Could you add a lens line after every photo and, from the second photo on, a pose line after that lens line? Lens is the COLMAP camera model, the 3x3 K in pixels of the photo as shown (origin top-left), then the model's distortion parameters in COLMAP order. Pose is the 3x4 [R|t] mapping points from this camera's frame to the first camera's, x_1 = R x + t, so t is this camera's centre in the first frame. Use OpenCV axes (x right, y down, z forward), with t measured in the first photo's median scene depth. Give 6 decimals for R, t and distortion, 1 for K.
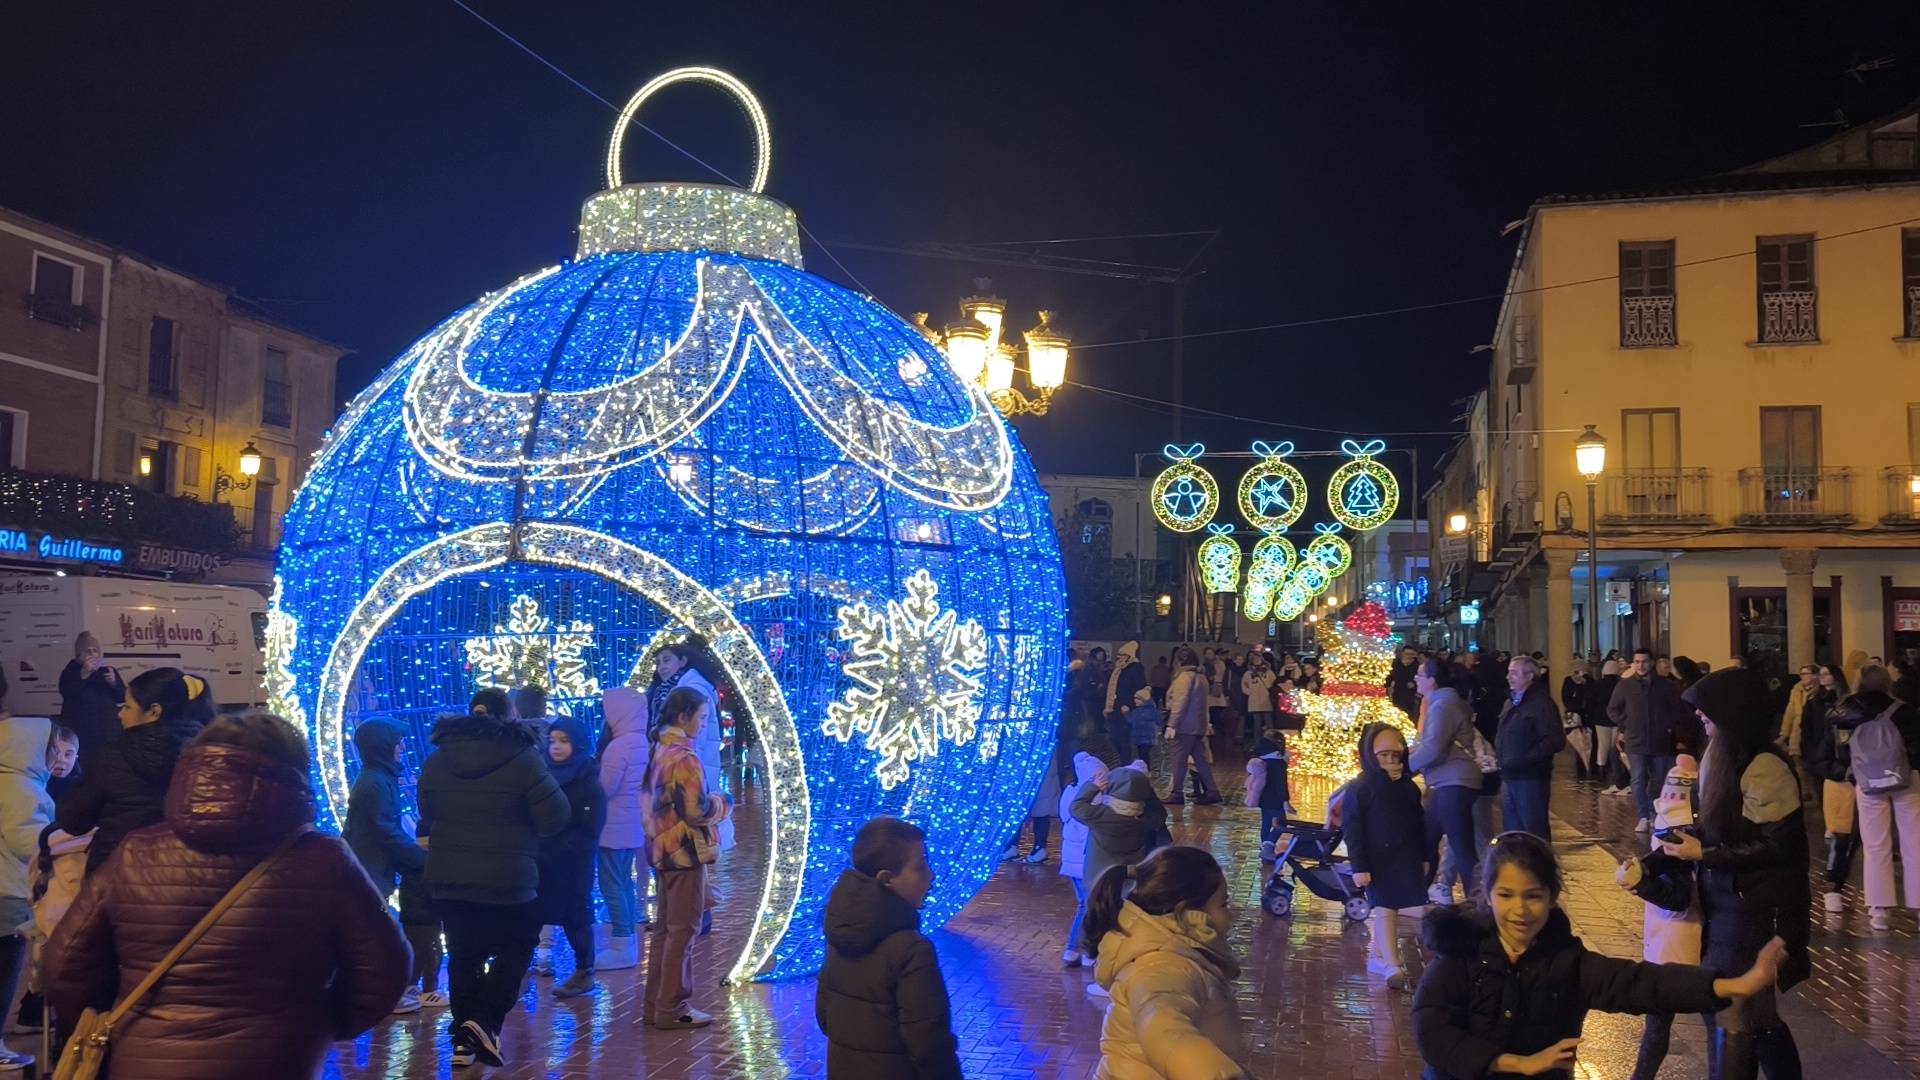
lens RADIAL K [[1639.3, 0, 961.1], [0, 1639.3, 546.8], [0, 0, 1]] dist [0.081364, -0.143852]
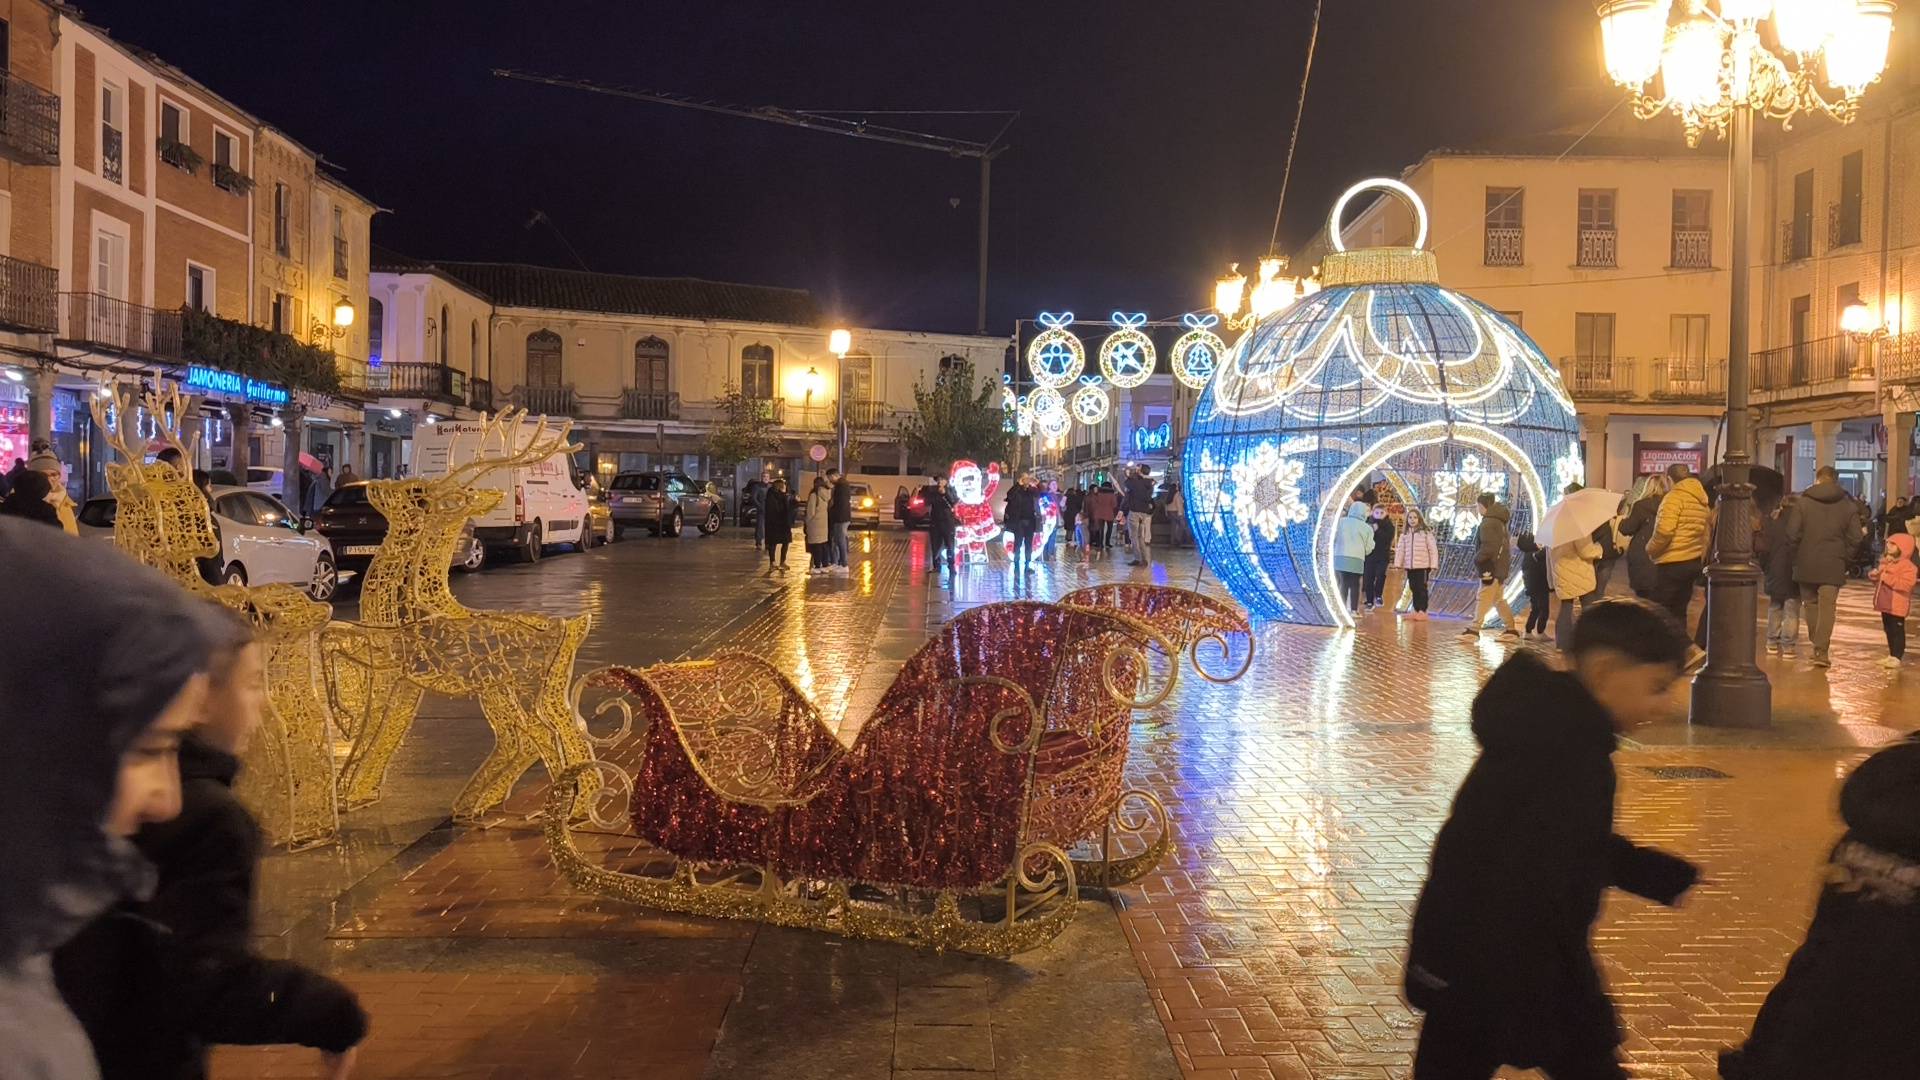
lens RADIAL K [[1639.3, 0, 961.1], [0, 1639.3, 546.8], [0, 0, 1]] dist [0.081364, -0.143852]
pose [[0.972392, -0.003571, 0.233325, -0.349901], [-0.019483, 0.995149, 0.096427, -0.011872], [-0.232537, -0.098311, 0.967606, -0.254930]]
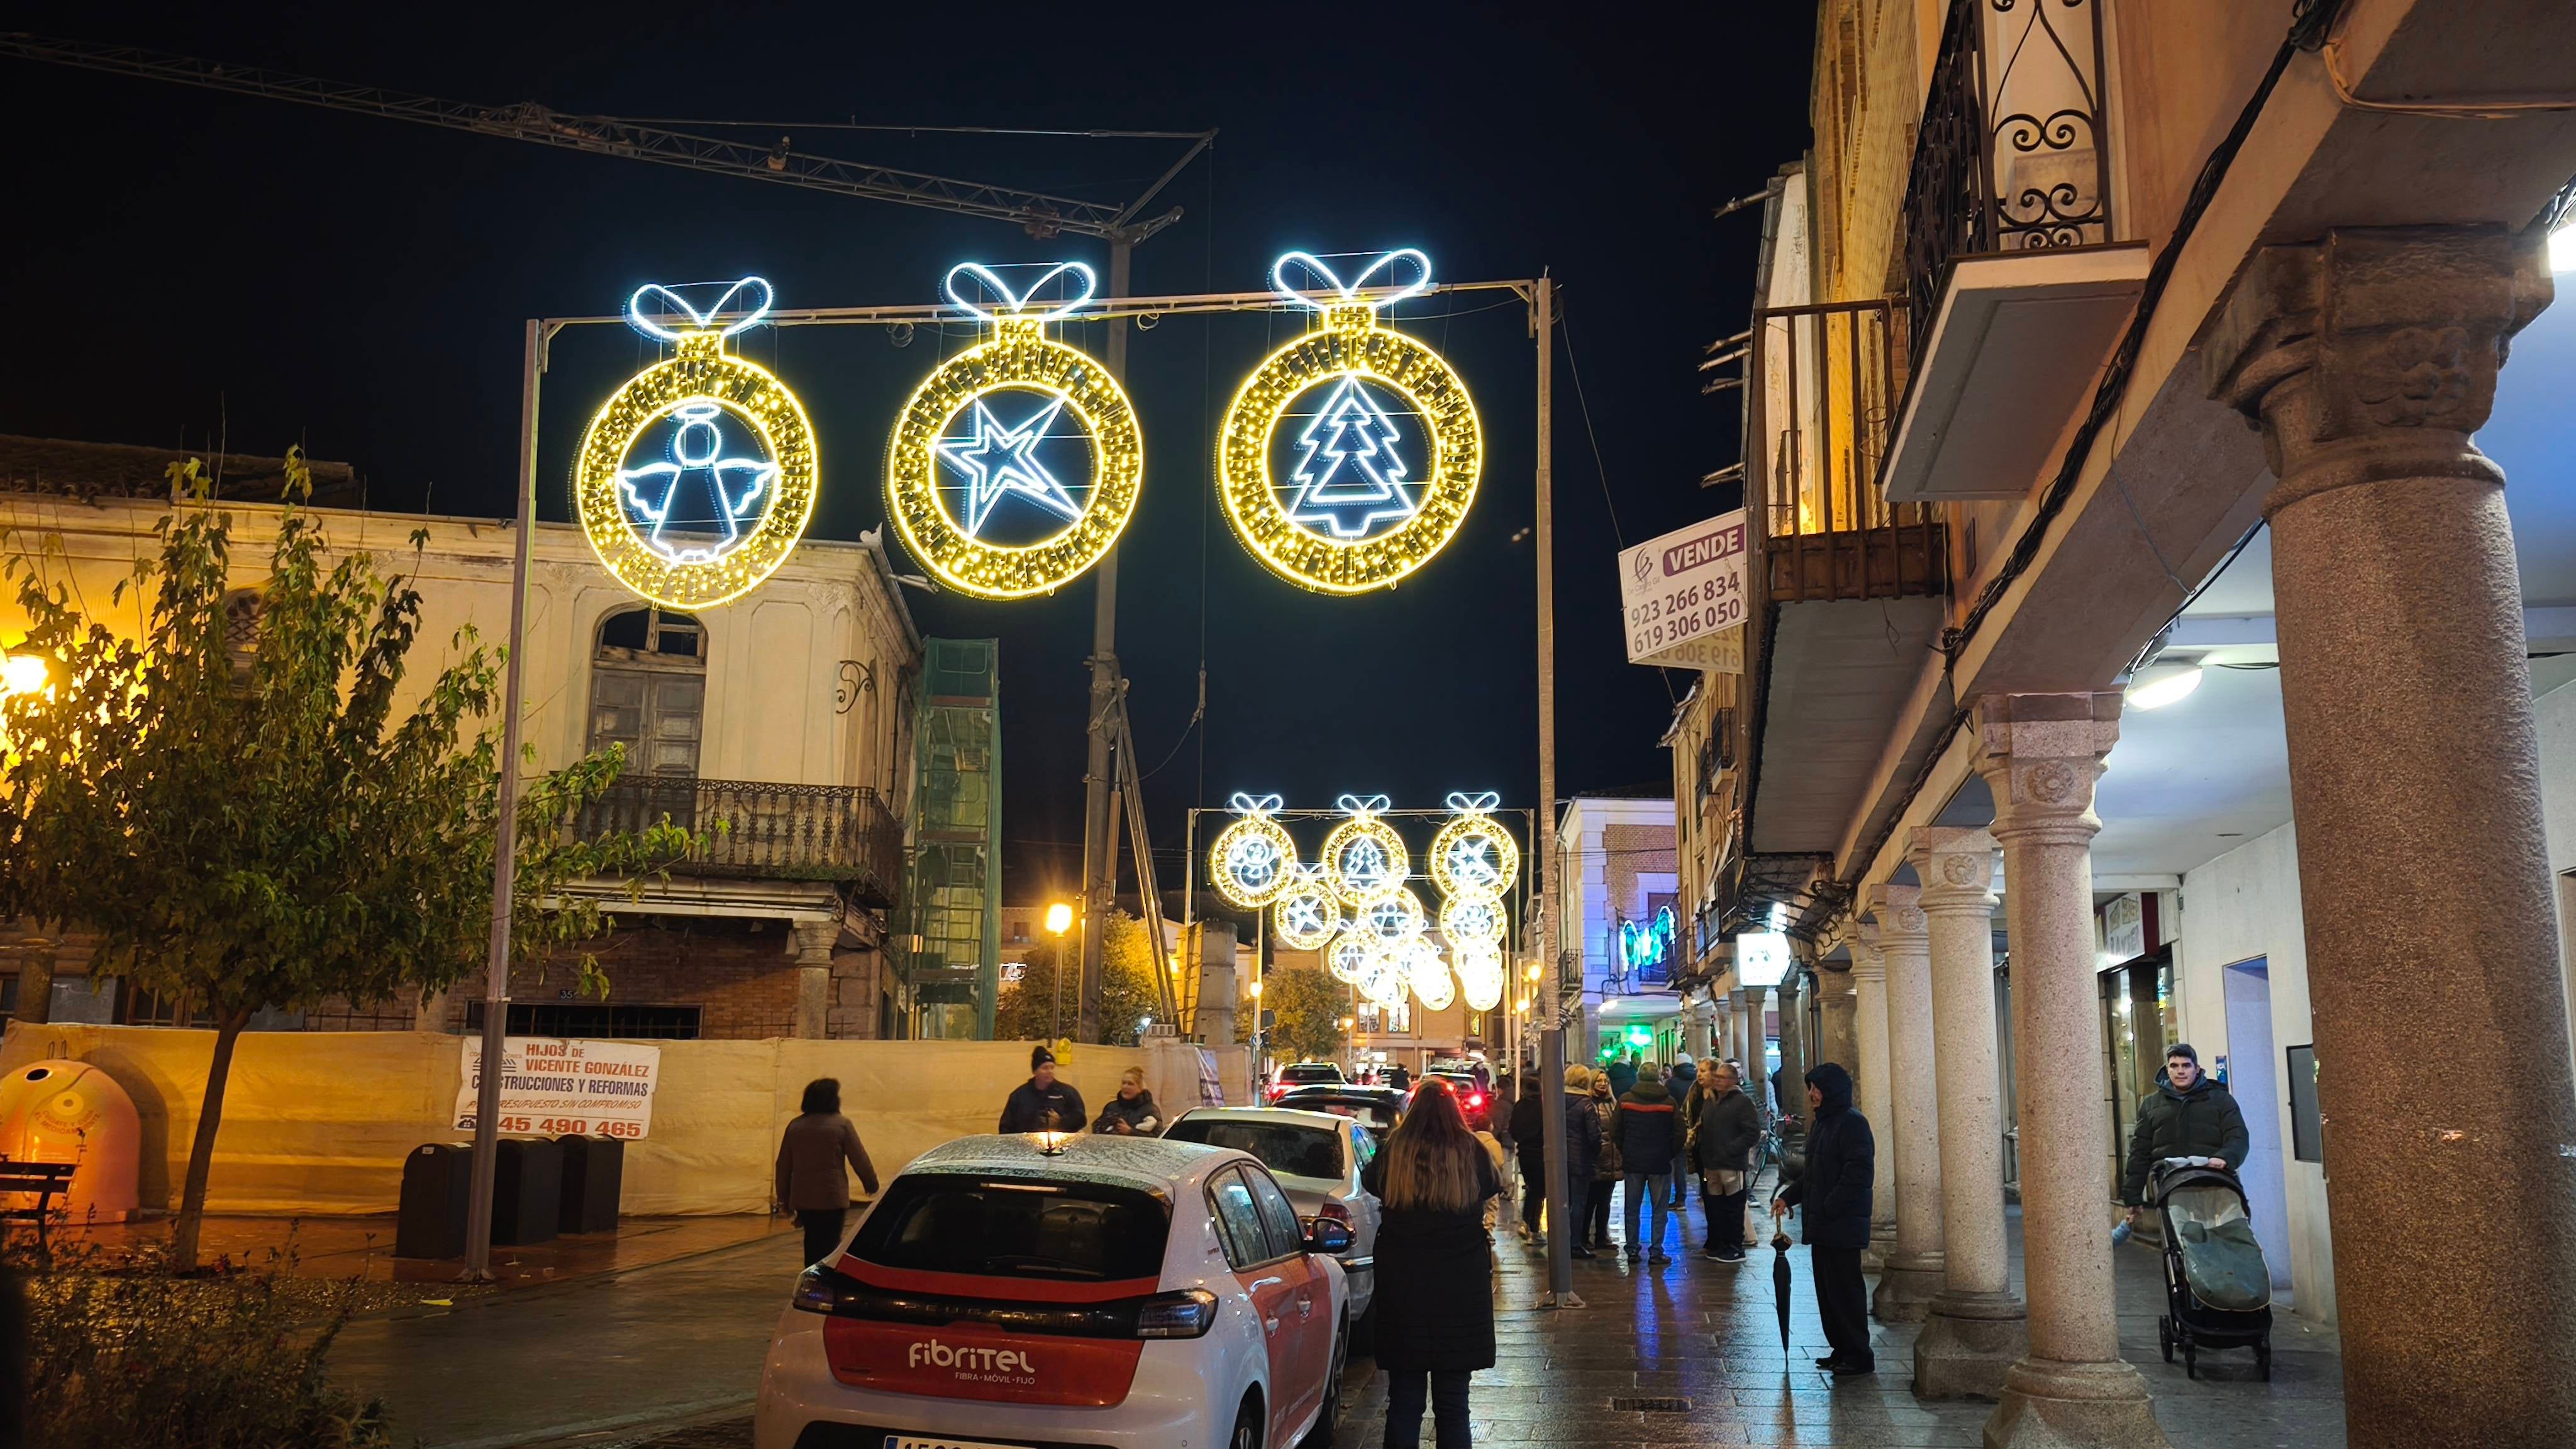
lens RADIAL K [[1943.6, 0, 1285.2], [0, 1943.6, 752.8], [0, 0, 1]] dist [0.094744, -0.085878]
pose [[0.998101, 0.007782, 0.061103, 0.351673], [-0.002214, 0.995878, -0.090678, 0.069355], [-0.061557, 0.090371, 0.994004, 1.142642]]
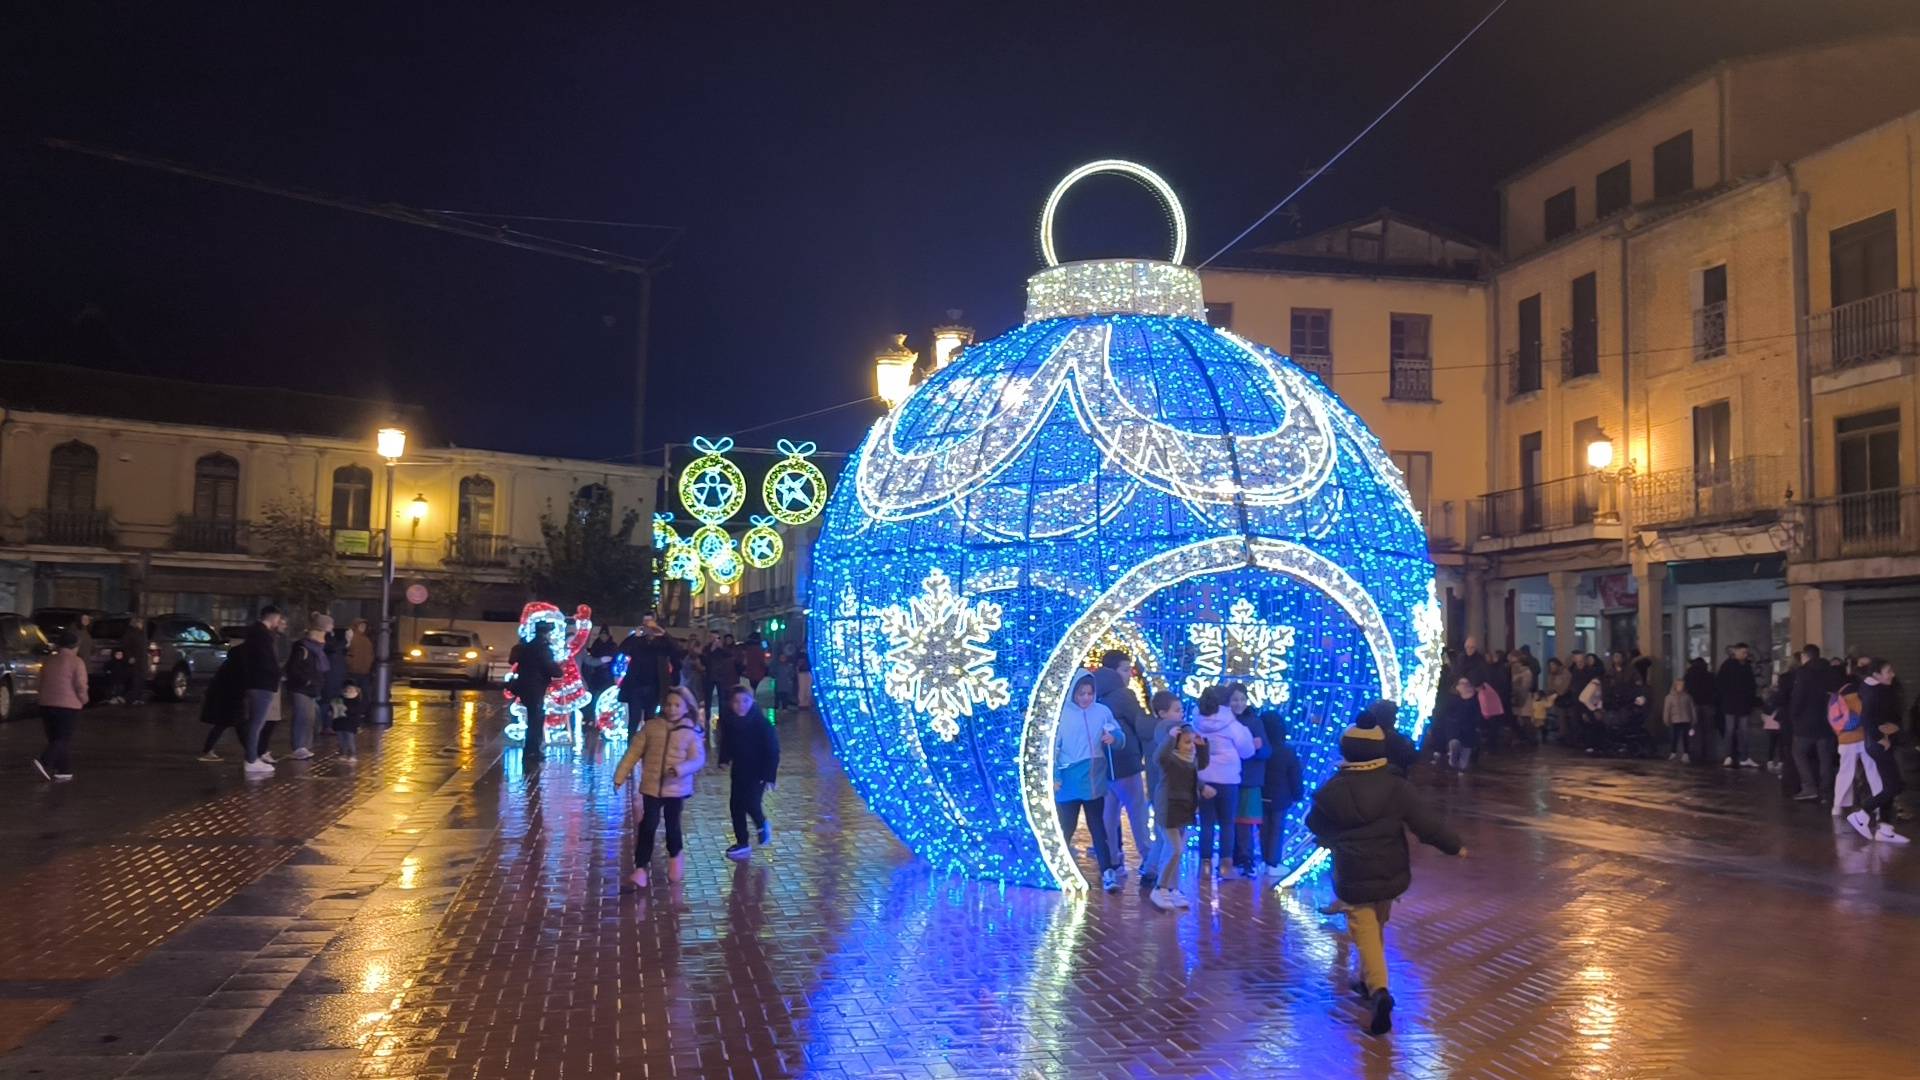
lens RADIAL K [[1633.9, 0, 960.0], [0, 1633.9, 540.0], [0, 0, 1]] dist [0.132744, -0.307494]
pose [[0.911177, 0.036201, 0.410422, -0.243273], [-0.038027, 0.999270, -0.003717, 0.000337], [-0.410257, -0.012220, 0.911888, -0.021923]]
